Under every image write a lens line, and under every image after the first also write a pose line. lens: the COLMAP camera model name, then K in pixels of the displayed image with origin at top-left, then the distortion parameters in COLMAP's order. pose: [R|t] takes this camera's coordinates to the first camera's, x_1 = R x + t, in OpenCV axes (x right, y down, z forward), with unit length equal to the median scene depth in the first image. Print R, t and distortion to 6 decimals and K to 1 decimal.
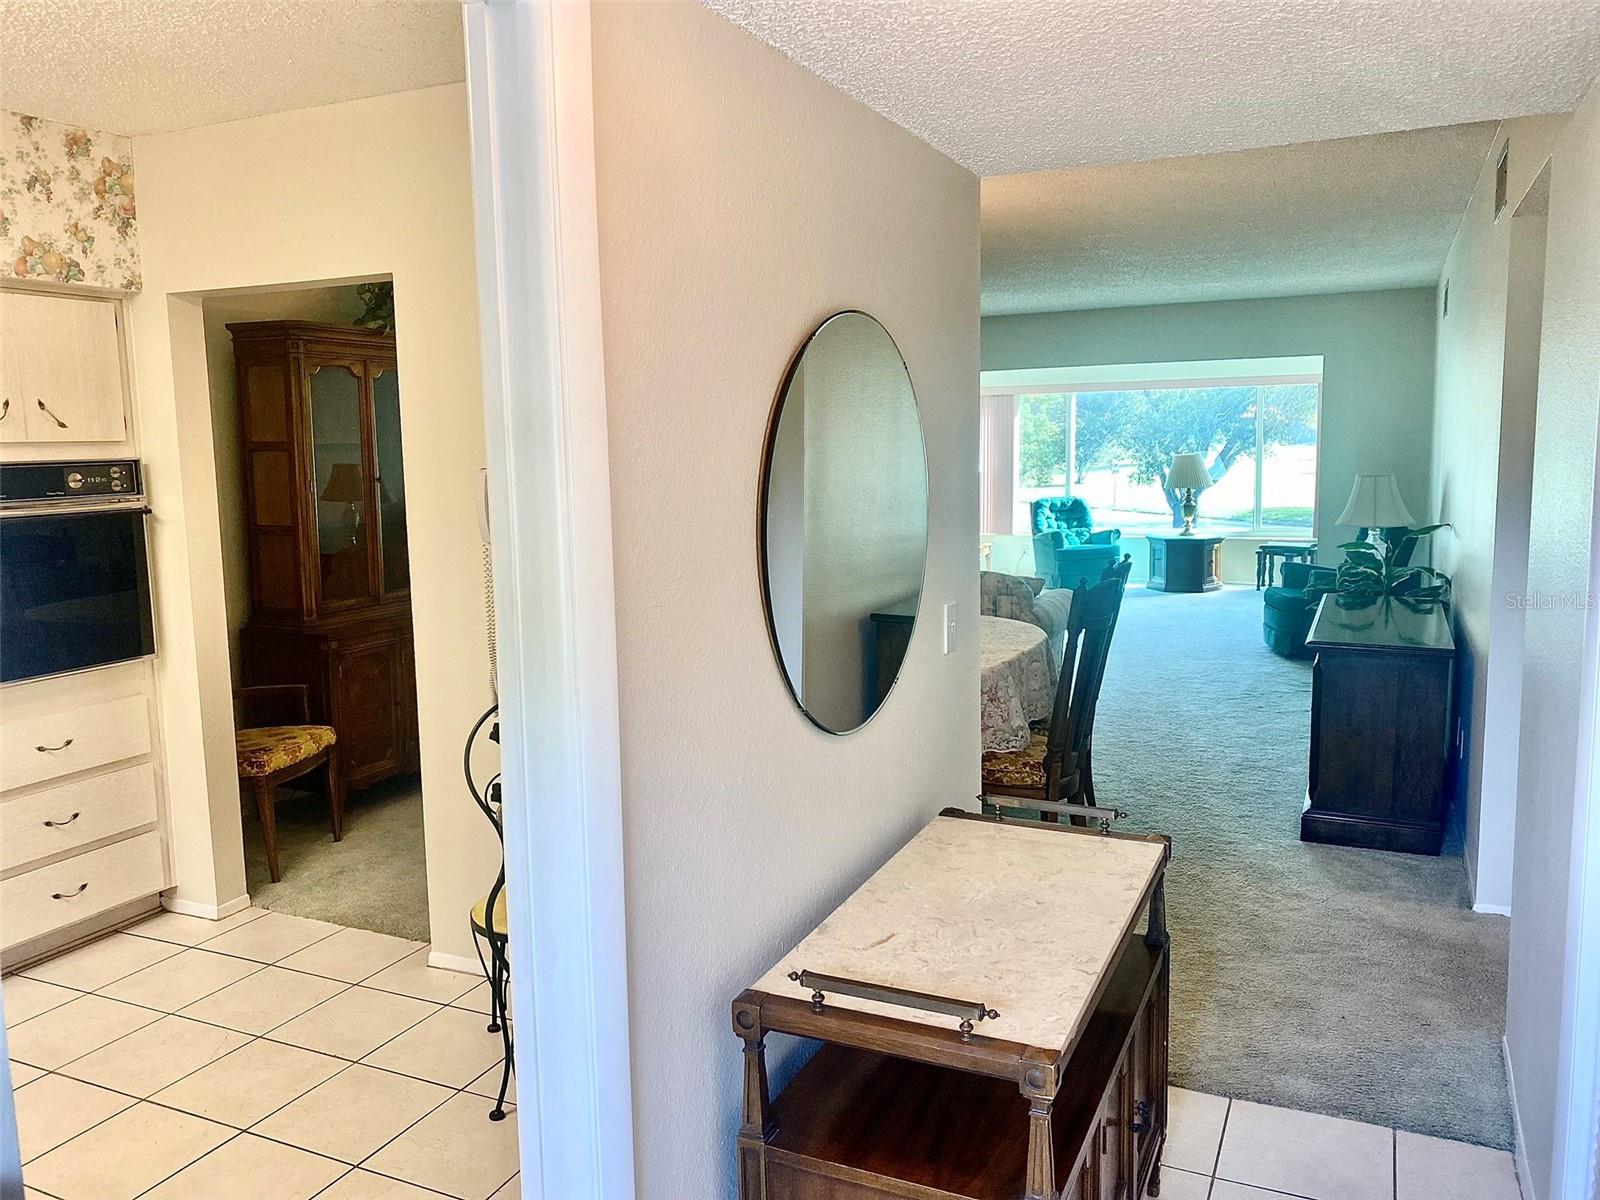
lens RADIAL K [[1232.5, 0, 795.4], [0, 1232.5, 583.6], [0, 0, 1]] dist [0.003662, 0.003514]
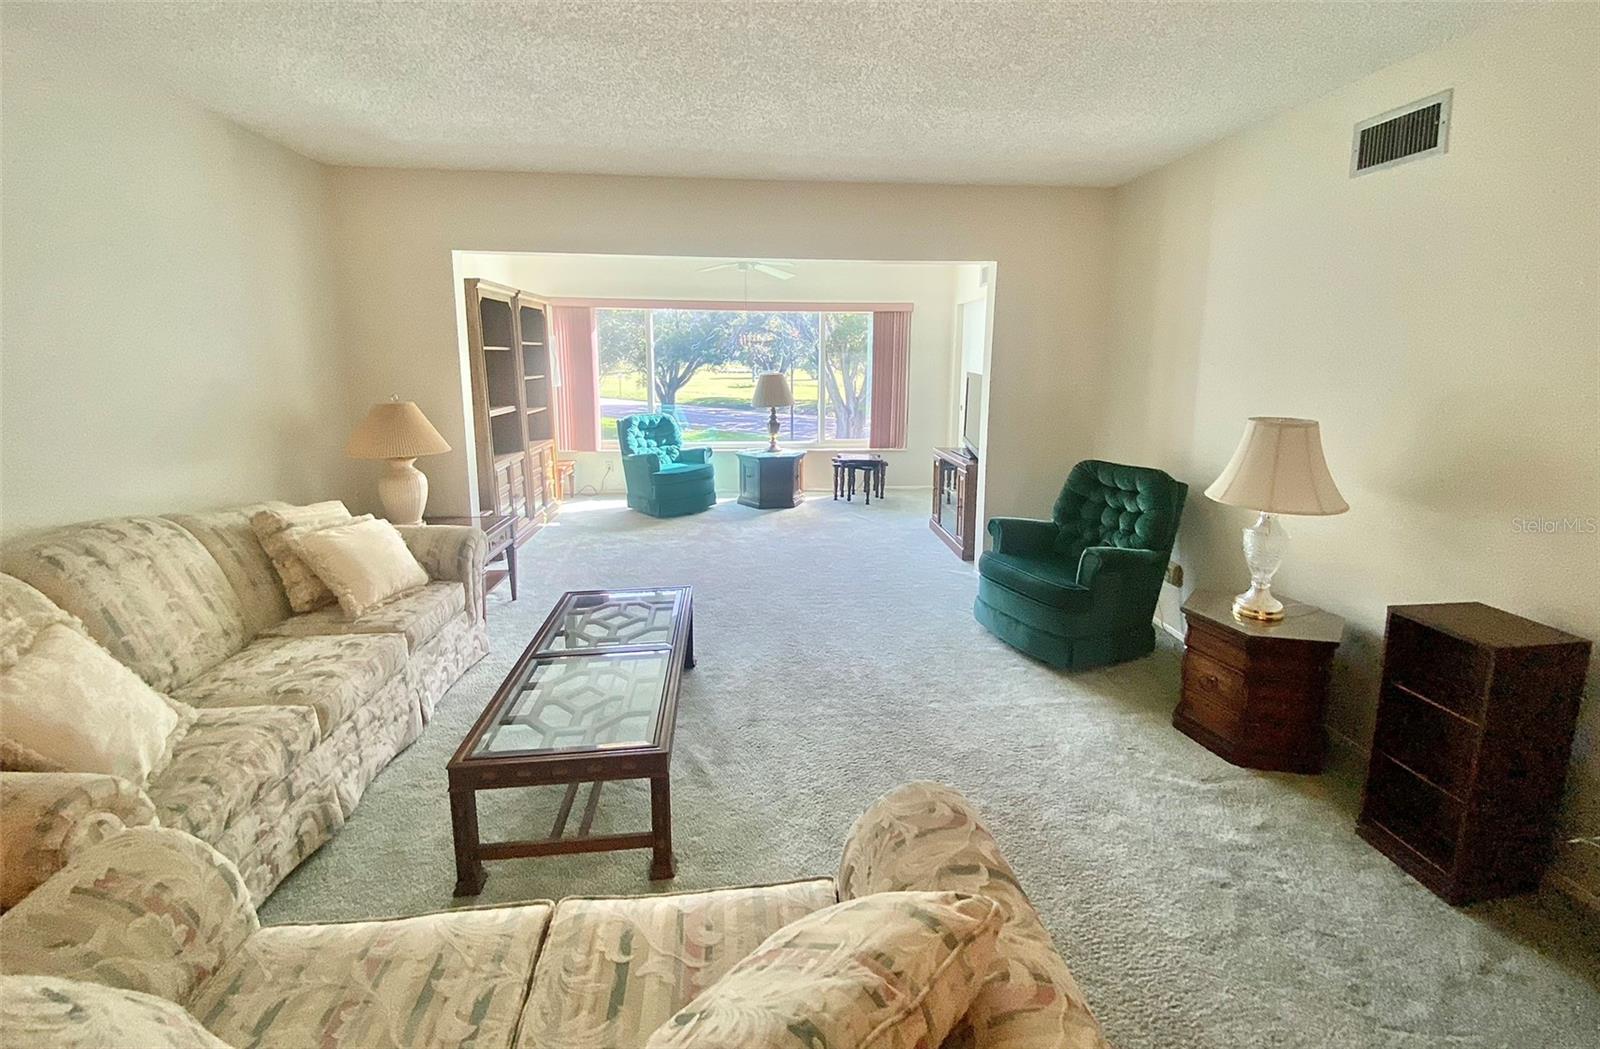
lens RADIAL K [[657.3, 0, 774.6], [0, 657.3, 448.6], [0, 0, 1]] dist [0.024237, 0.000018]
pose [[0.881122, -0.042163, 0.471005, 0.057930], [0.032793, 0.999067, 0.028088, -0.055811], [-0.471750, -0.009303, 0.881683, 0.504588]]
